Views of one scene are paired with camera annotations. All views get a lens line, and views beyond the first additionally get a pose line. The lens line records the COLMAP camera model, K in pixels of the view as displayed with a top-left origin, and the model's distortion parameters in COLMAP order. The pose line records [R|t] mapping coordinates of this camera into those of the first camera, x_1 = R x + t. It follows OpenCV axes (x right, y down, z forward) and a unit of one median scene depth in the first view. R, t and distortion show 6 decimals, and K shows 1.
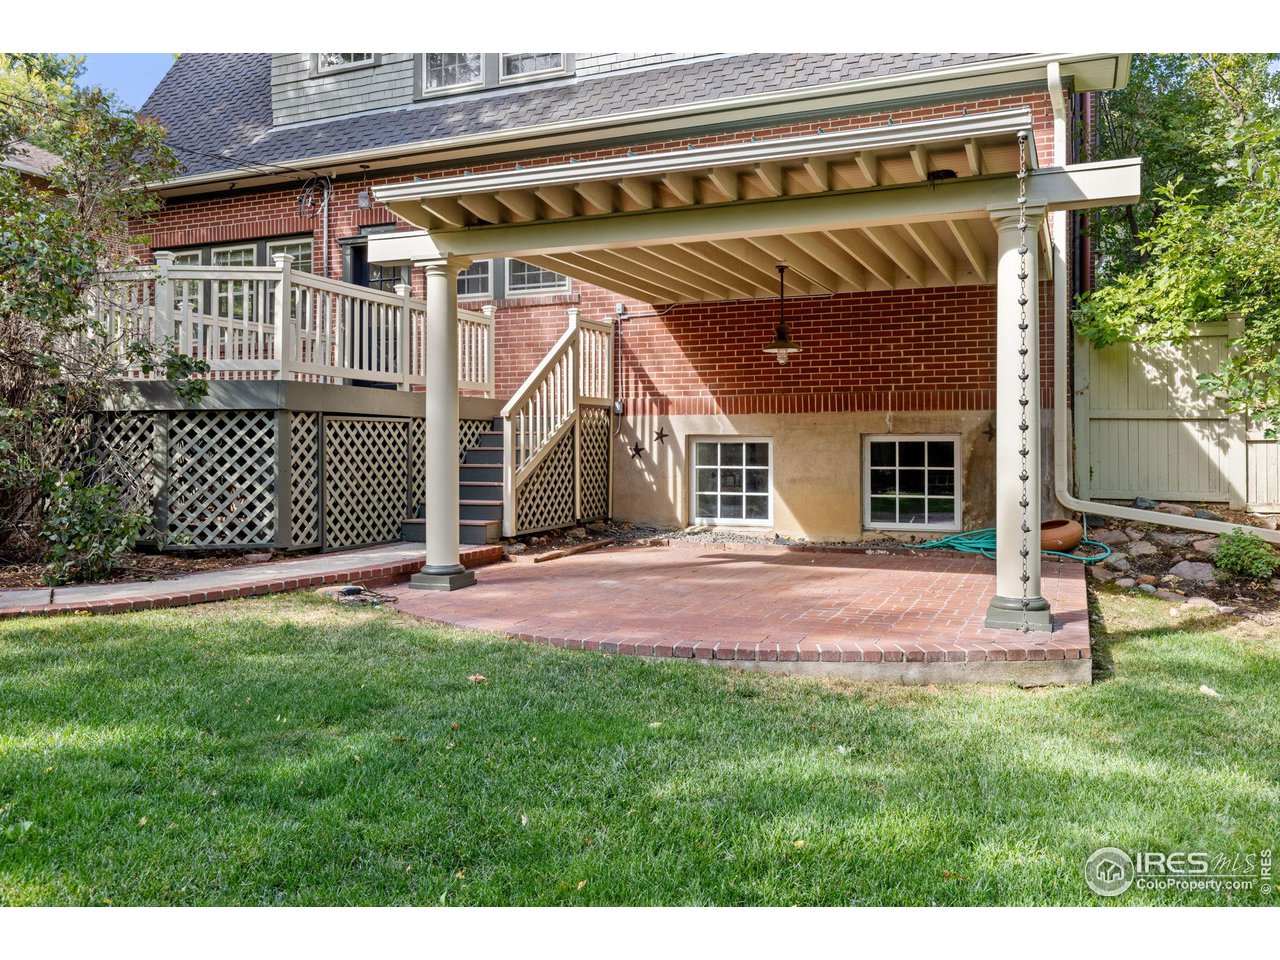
lens RADIAL K [[1006.3, 0, 640.4], [0, 1006.3, 390.1], [0, 0, 1]] dist [0.001580, 0.003978]
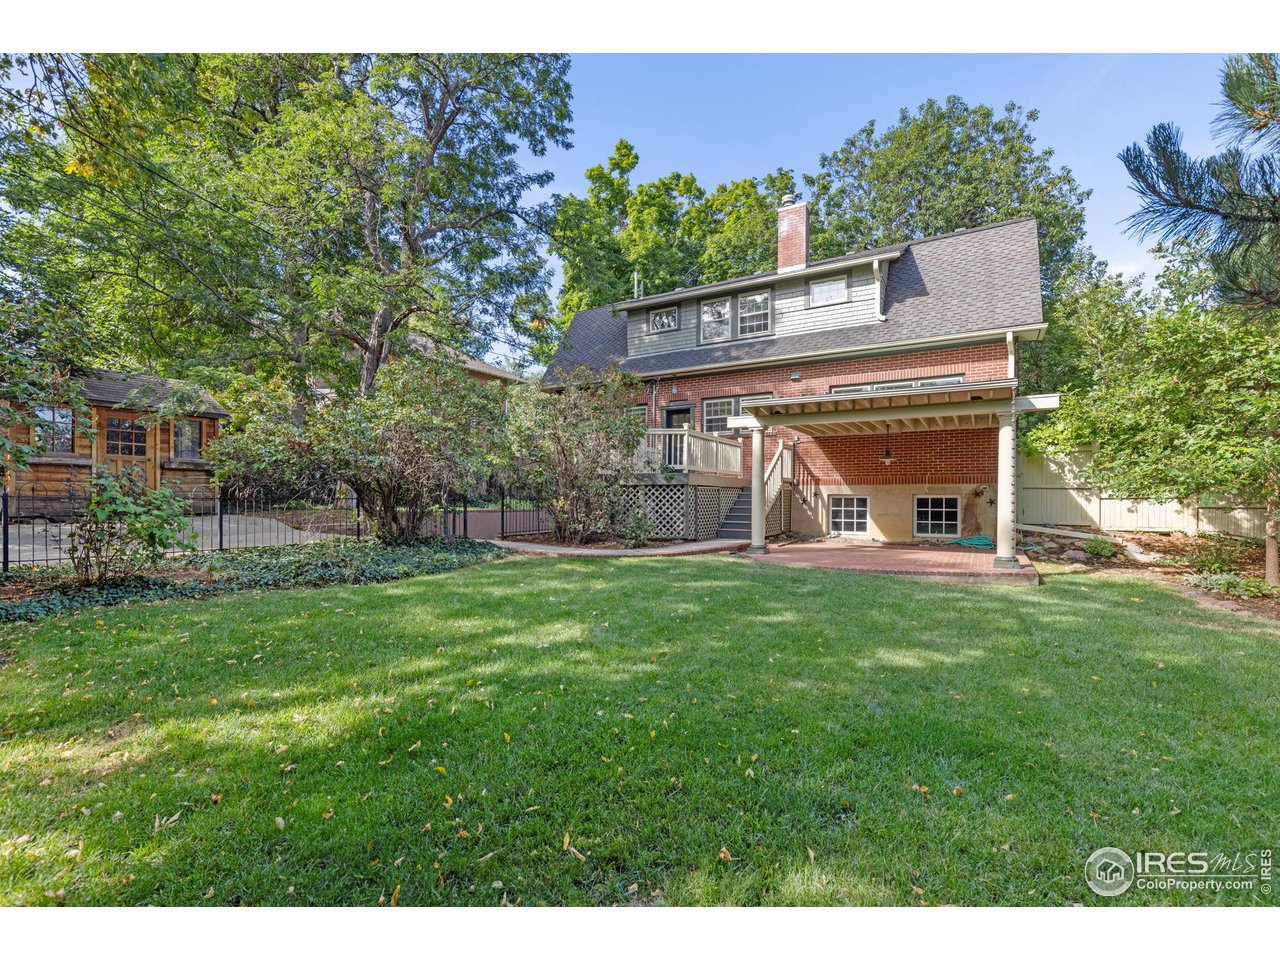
lens RADIAL K [[570.7, 0, 642.4], [0, 570.7, 478.5], [0, 0, 1]] dist [0.000944, -0.001176]
pose [[0.991260, -0.000021, -0.131922, -0.234756], [0.002815, 0.999776, 0.020998, -0.022576], [0.131892, -0.021186, 0.991038, -0.383165]]
